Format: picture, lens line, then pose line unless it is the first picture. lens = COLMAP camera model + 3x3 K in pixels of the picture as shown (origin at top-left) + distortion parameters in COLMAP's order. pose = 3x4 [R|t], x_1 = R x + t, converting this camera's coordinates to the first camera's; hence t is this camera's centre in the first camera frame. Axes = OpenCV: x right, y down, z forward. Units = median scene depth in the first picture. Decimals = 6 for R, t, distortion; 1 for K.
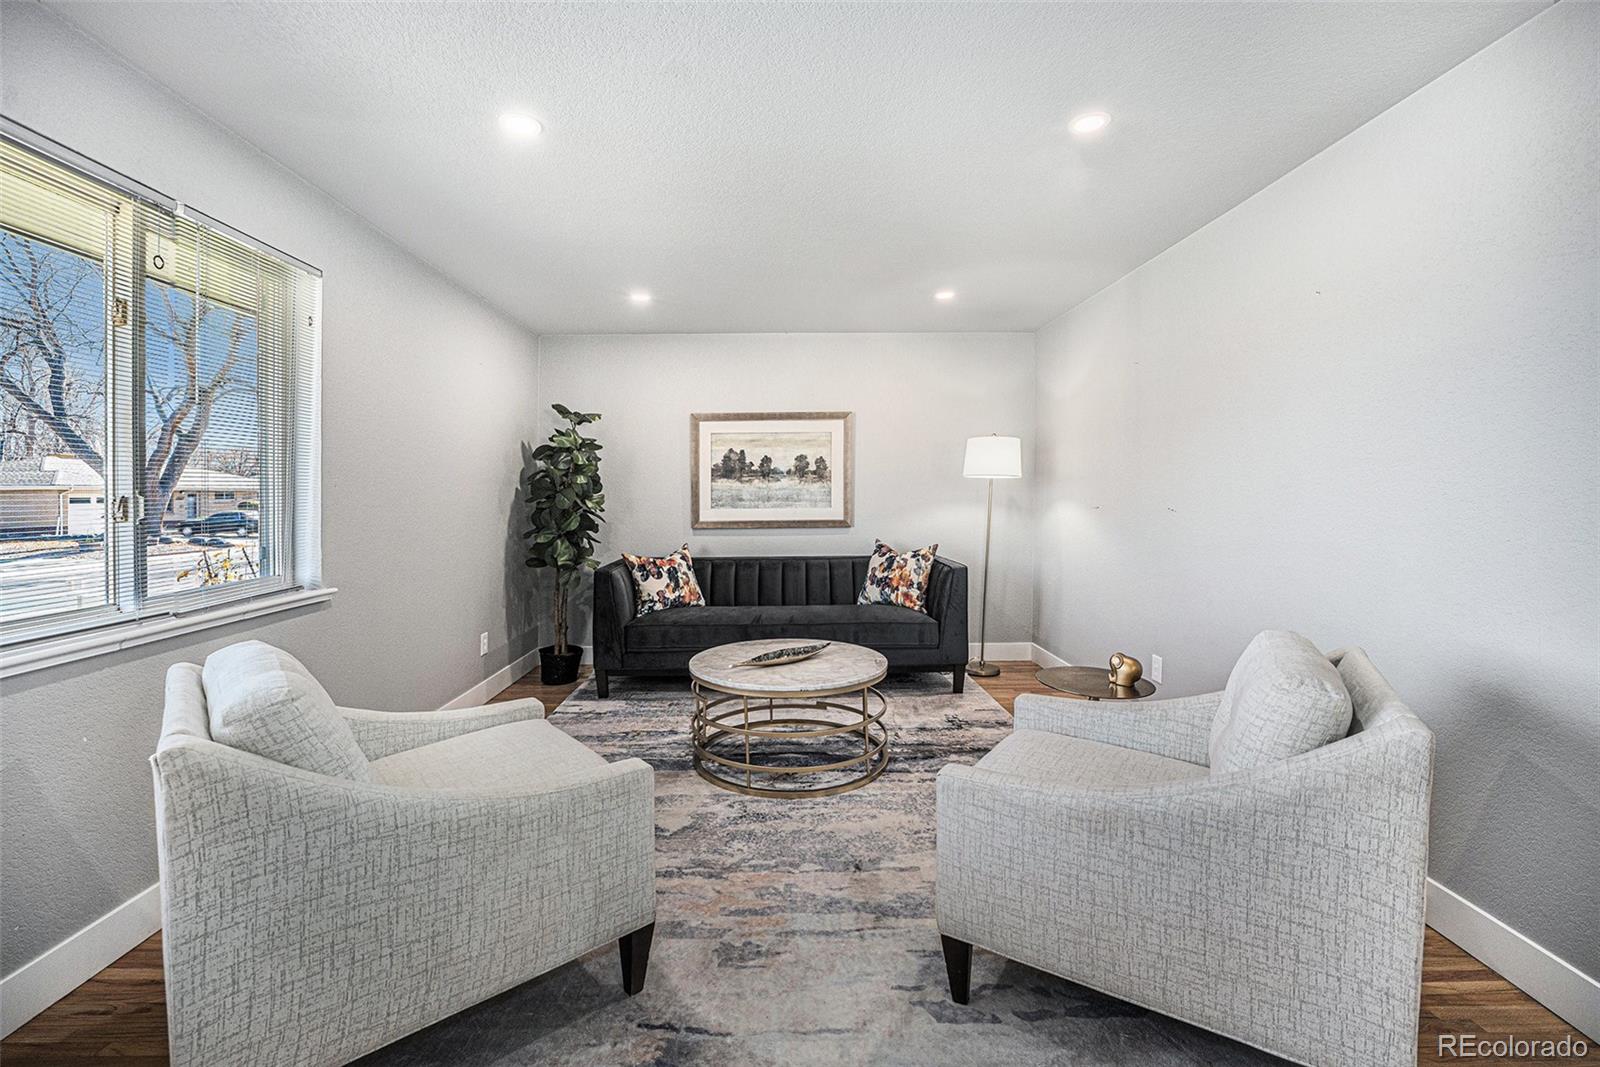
lens RADIAL K [[668.8, 0, 765.8], [0, 668.8, 513.0], [0, 0, 1]] dist [-0.022300, -0.000196]
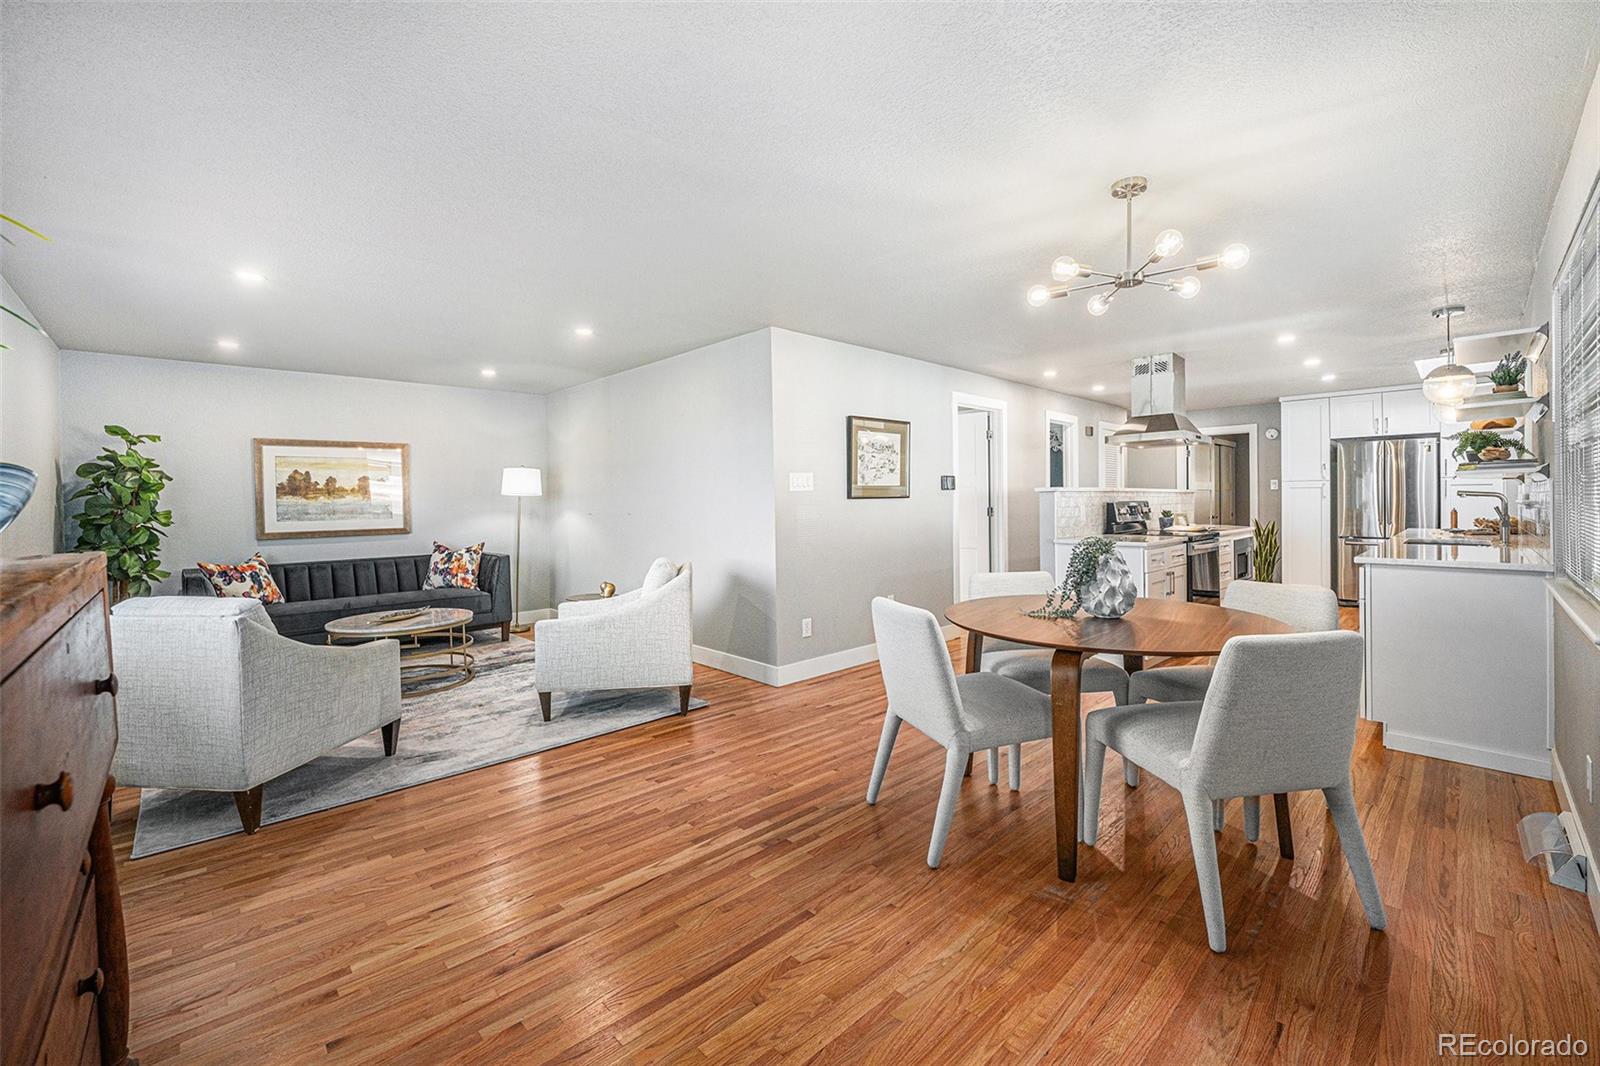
lens RADIAL K [[668.8, 0, 794.6], [0, 668.8, 505.7], [0, 0, 1]] dist [-0.022300, -0.000196]
pose [[0.718111, -0.010166, 0.695855, -0.251426], [0.030208, 0.999406, -0.016574, 0.012590], [-0.695273, 0.032923, 0.717991, -0.470413]]
